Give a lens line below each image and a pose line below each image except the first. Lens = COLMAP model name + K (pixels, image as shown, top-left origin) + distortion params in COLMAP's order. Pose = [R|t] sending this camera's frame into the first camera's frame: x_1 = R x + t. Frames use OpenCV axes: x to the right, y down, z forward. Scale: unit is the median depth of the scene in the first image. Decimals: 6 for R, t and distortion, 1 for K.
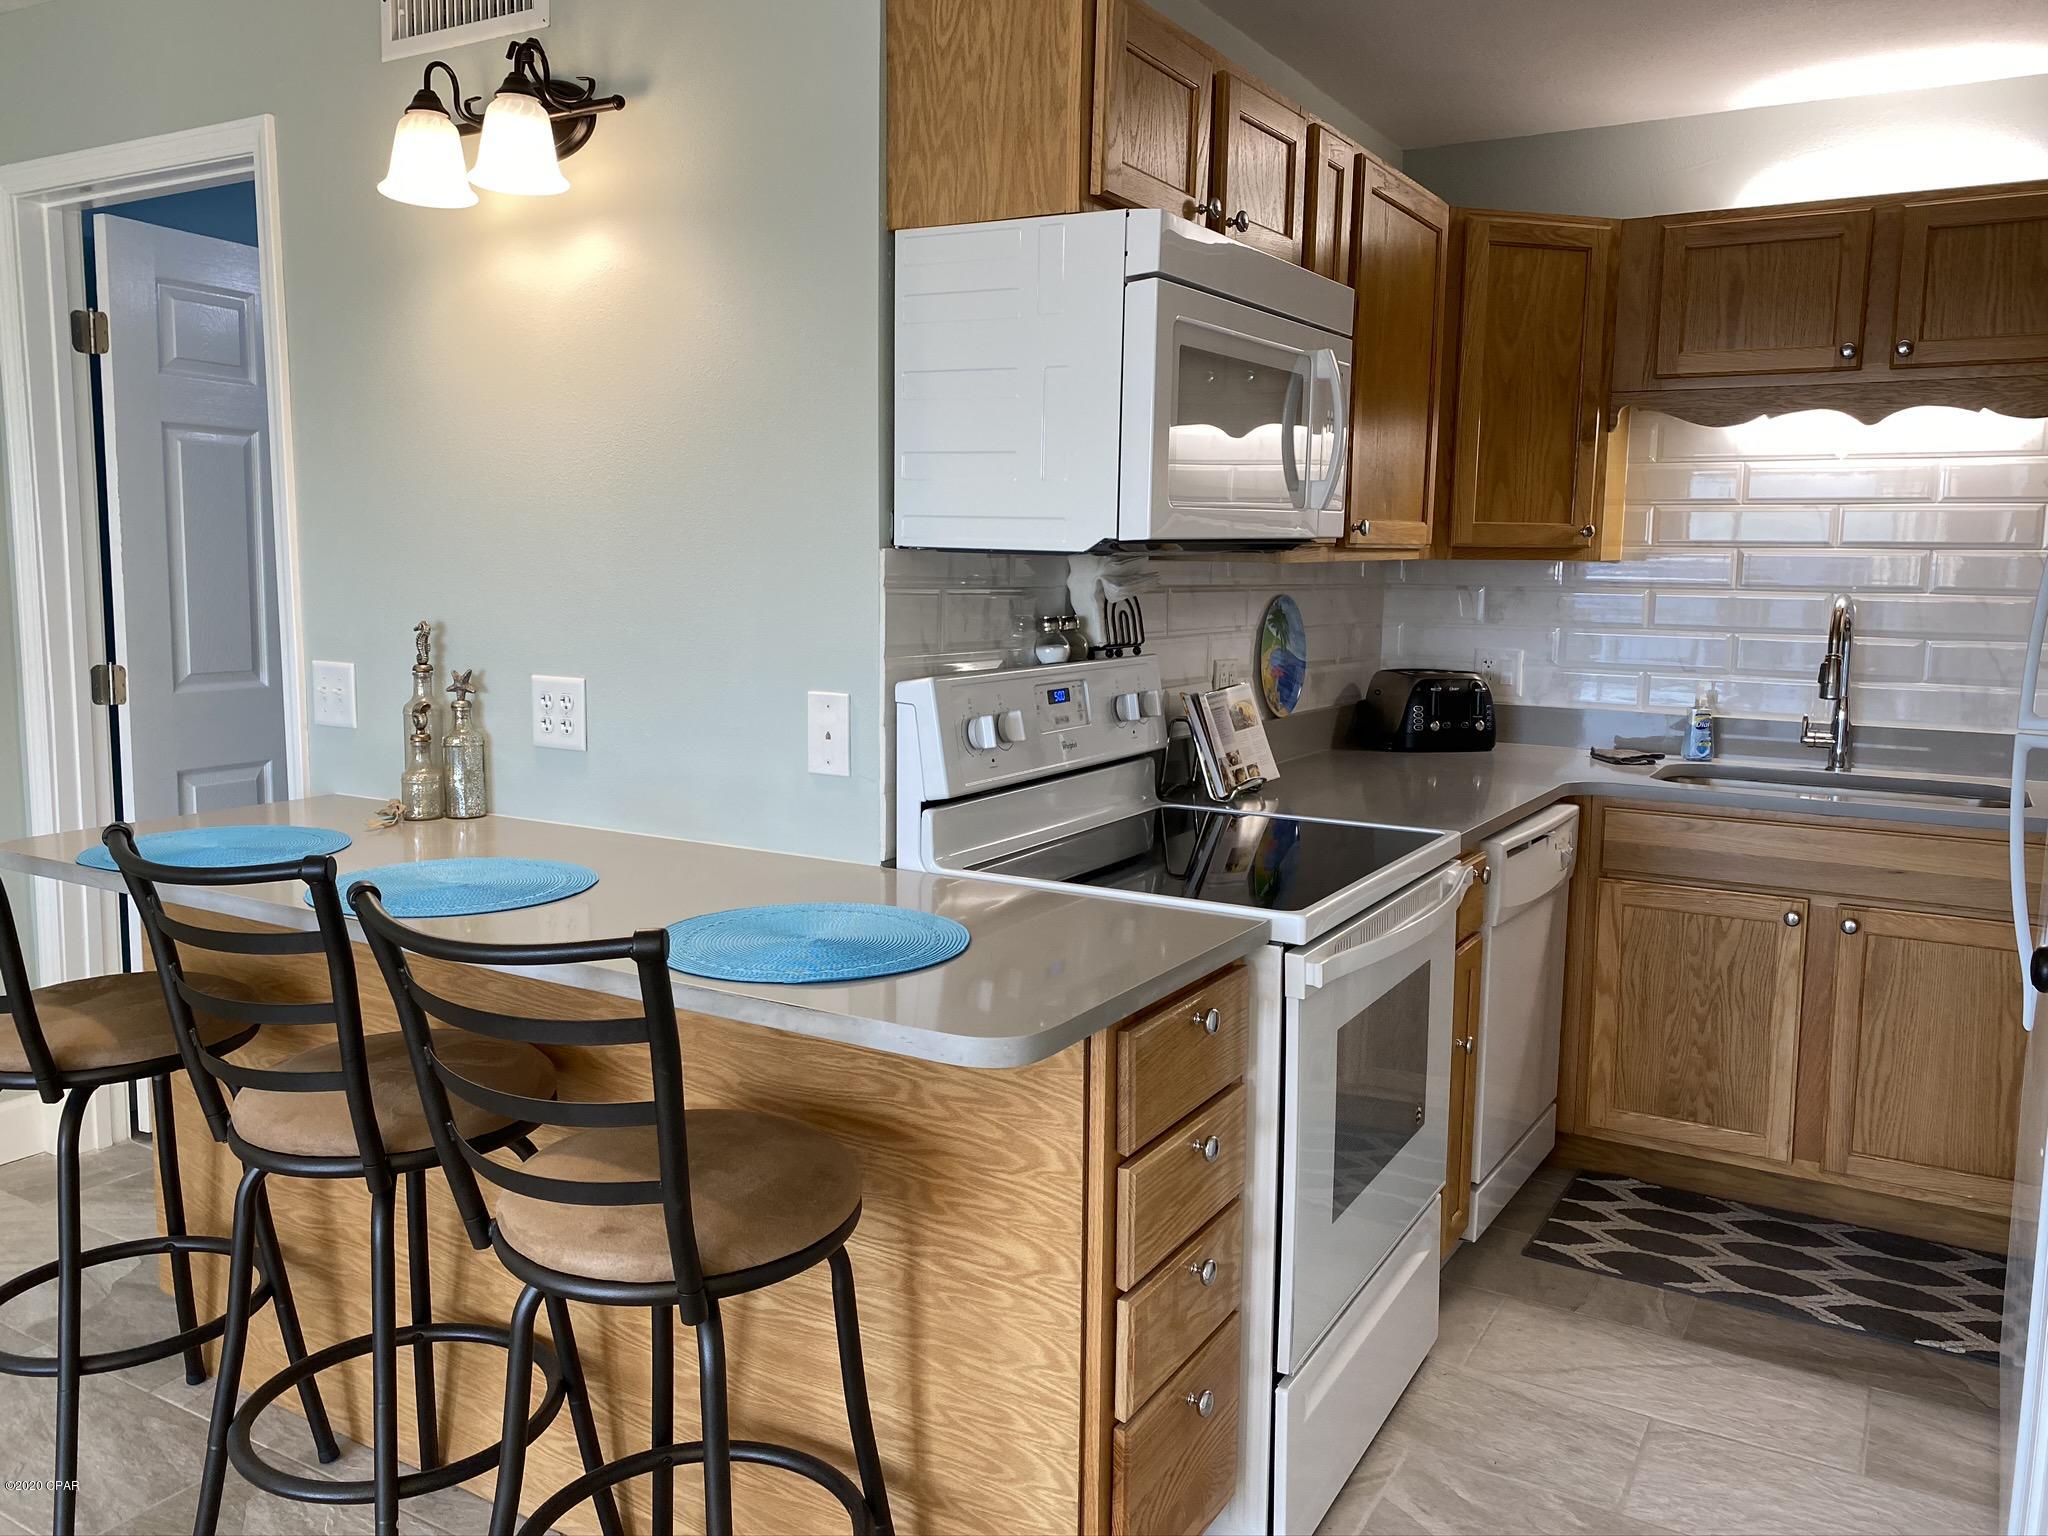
lens RADIAL K [[1558.5, 0, 1024.4], [0, 1558.5, 750.4], [0, 0, 1]] dist [0.028463, -0.030377]
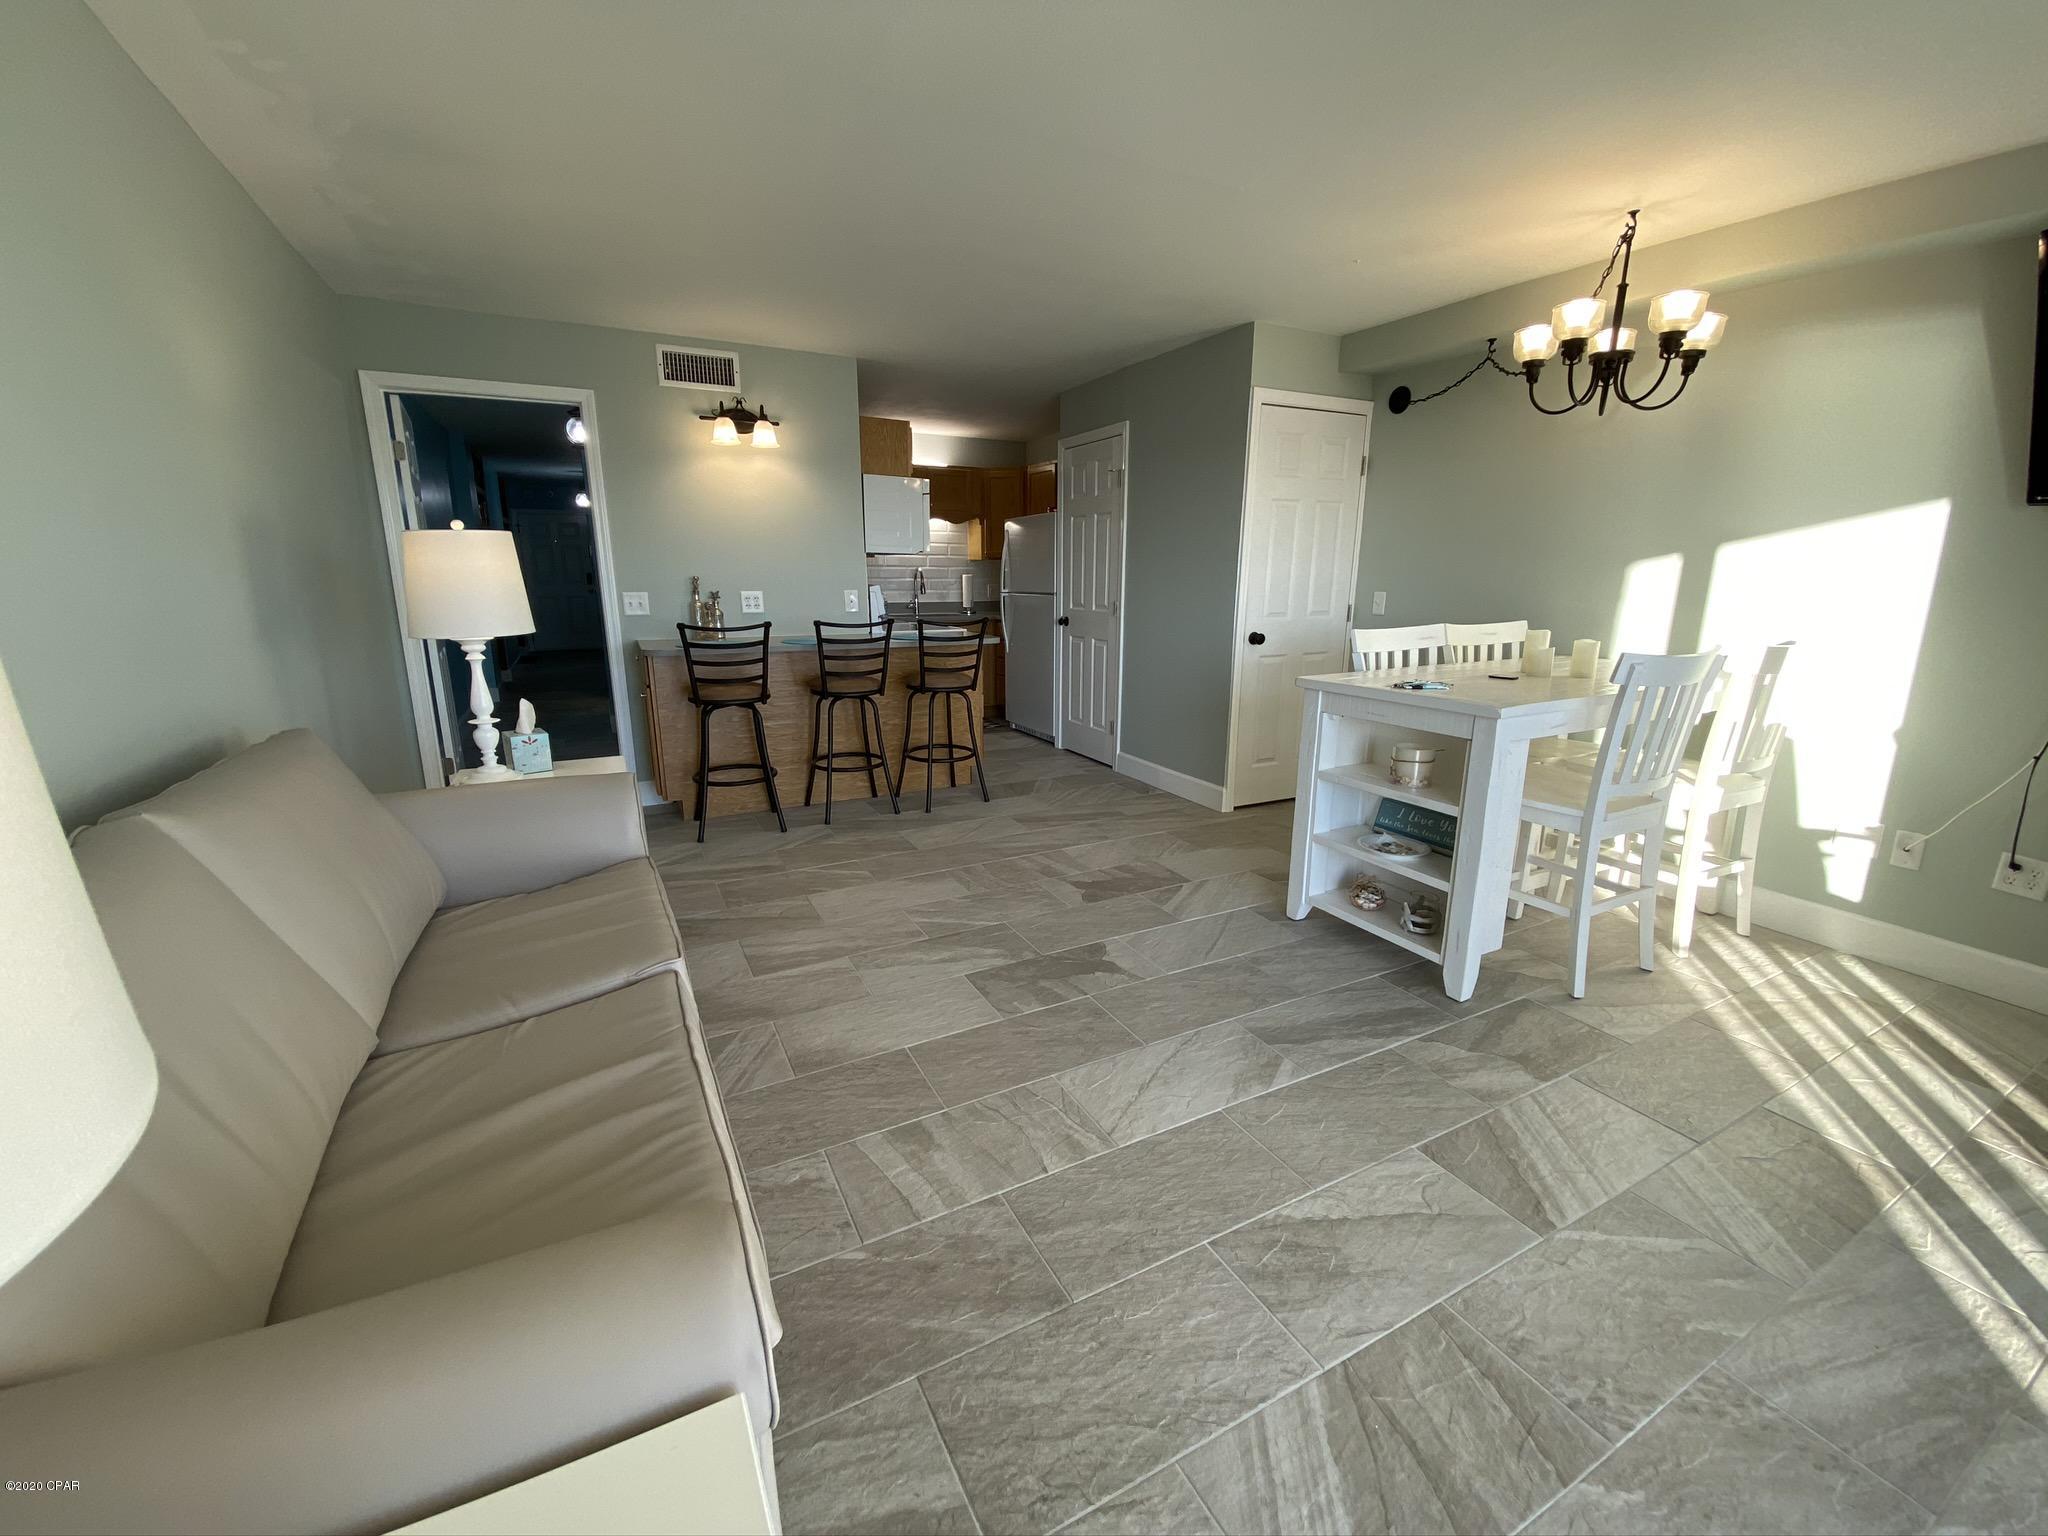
lens RADIAL K [[824.6, 0, 1018.7], [0, 824.6, 768.2], [0, 0, 1]] dist [0.008438, -0.011376]
pose [[0.527857, -0.209030, 0.823210, -1.600829], [0.108433, 0.977896, 0.178779, 0.073831], [-0.842383, -0.005107, 0.538854, -0.463510]]
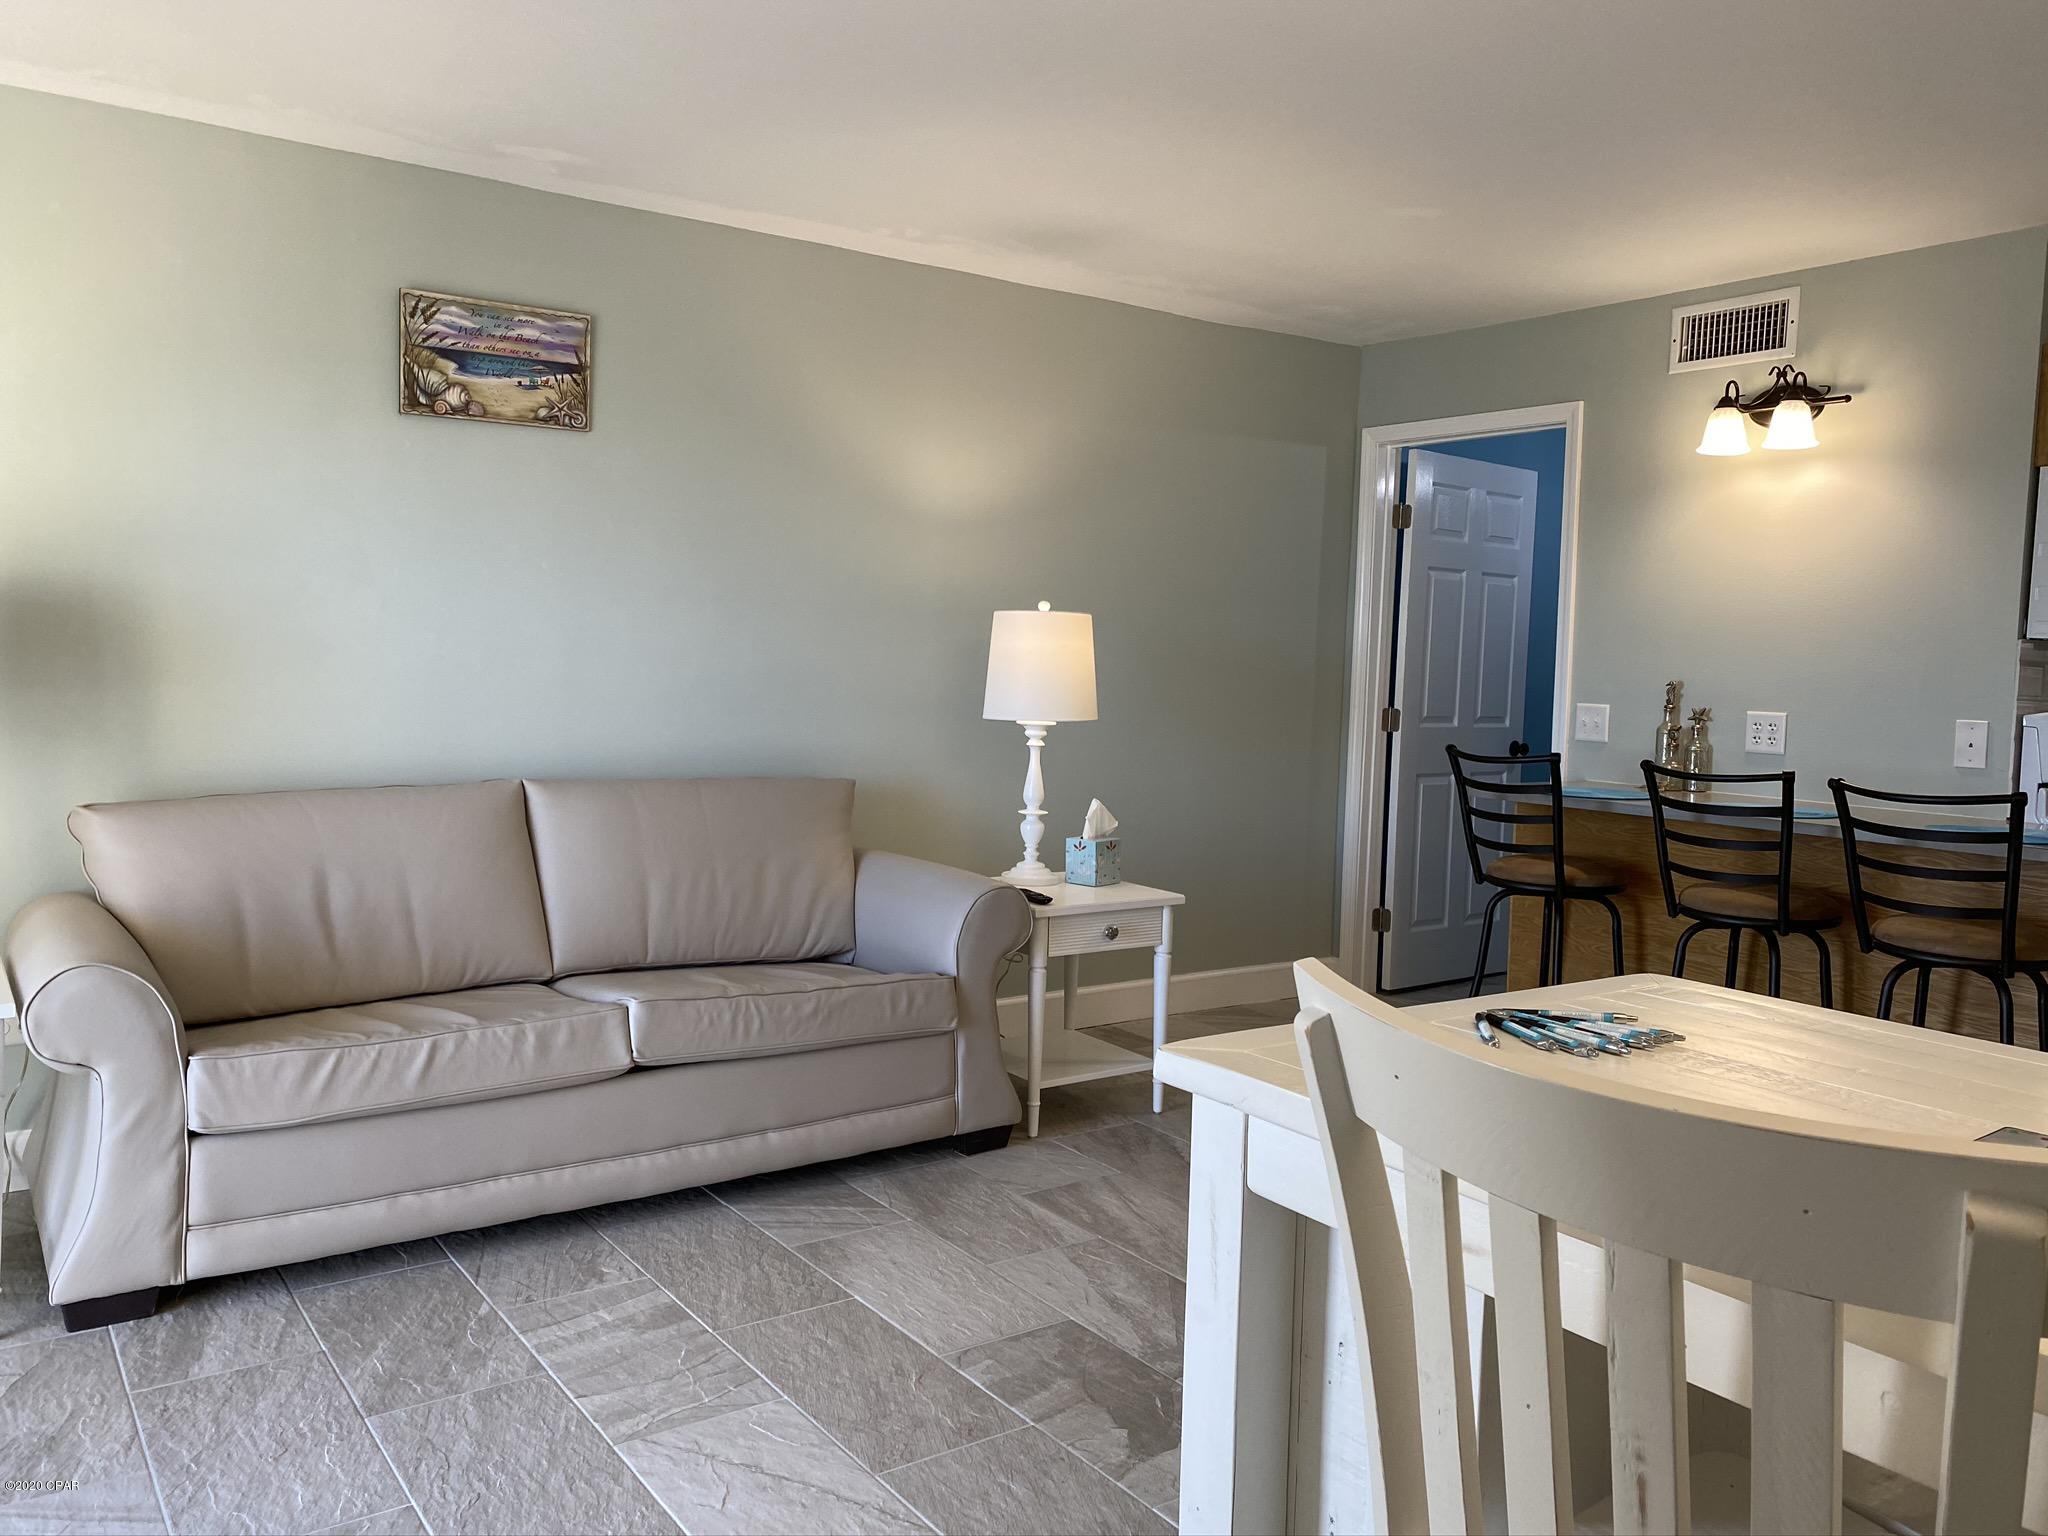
lens RADIAL K [[1558.5, 0, 1030.6], [0, 1558.5, 741.9], [0, 0, 1]] dist [0.028463, -0.030377]
pose [[0.911743, 0.039566, -0.408851, -0.346188], [-0.069760, 0.995806, -0.059199, 0.154517], [0.404794, 0.082496, 0.910679, -0.979841]]
